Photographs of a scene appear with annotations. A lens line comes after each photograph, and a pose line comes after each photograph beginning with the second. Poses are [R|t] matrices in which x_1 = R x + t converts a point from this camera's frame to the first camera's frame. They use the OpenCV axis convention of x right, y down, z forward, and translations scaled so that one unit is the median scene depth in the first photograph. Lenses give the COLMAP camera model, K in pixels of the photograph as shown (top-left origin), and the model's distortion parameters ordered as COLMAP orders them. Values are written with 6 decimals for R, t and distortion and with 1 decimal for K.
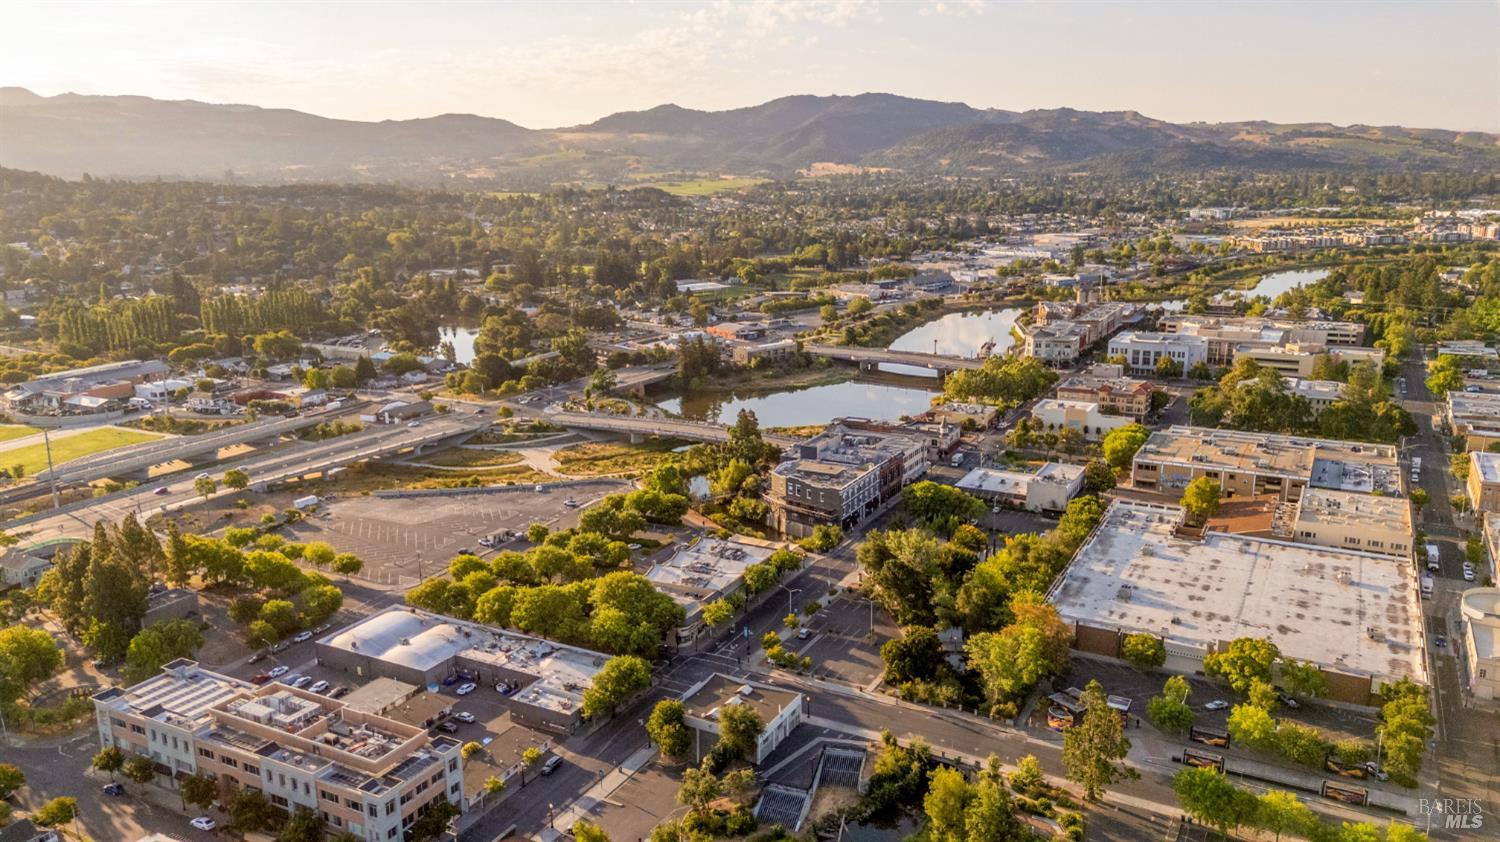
lens RADIAL K [[1113.2, 0, 750.0], [0, 1113.2, 421.0], [0, 0, 1]] dist [0.074857, -0.072211]
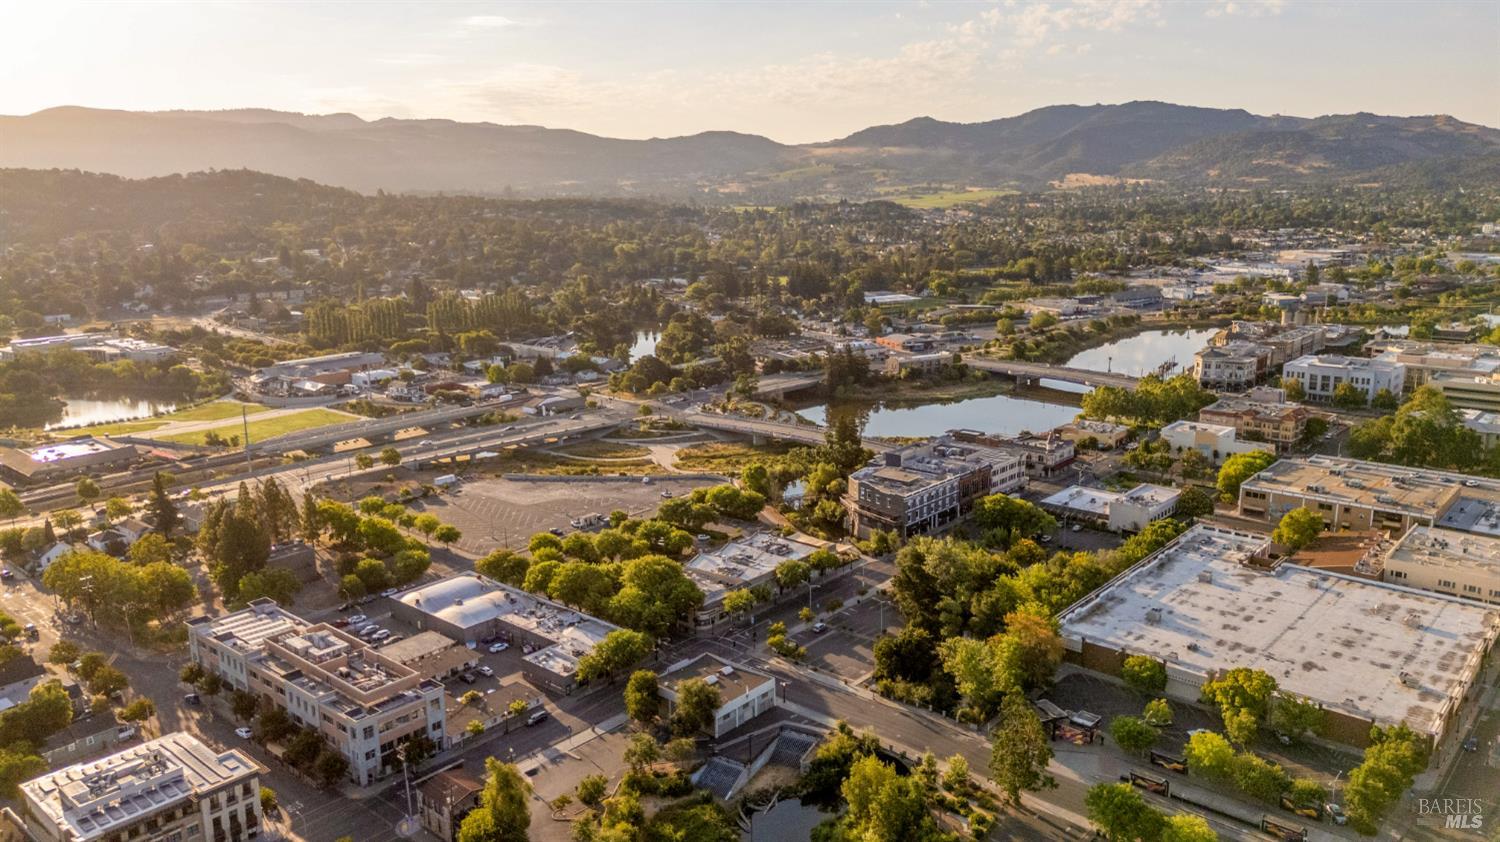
lens RADIAL K [[1113.2, 0, 750.0], [0, 1113.2, 421.0], [0, 0, 1]] dist [0.074857, -0.072211]
pose [[0.973584, 0.045753, -0.223699, 0.131073], [-0.048274, 0.998817, -0.005813, 0.004352], [0.223168, 0.016458, 0.974641, -0.020049]]
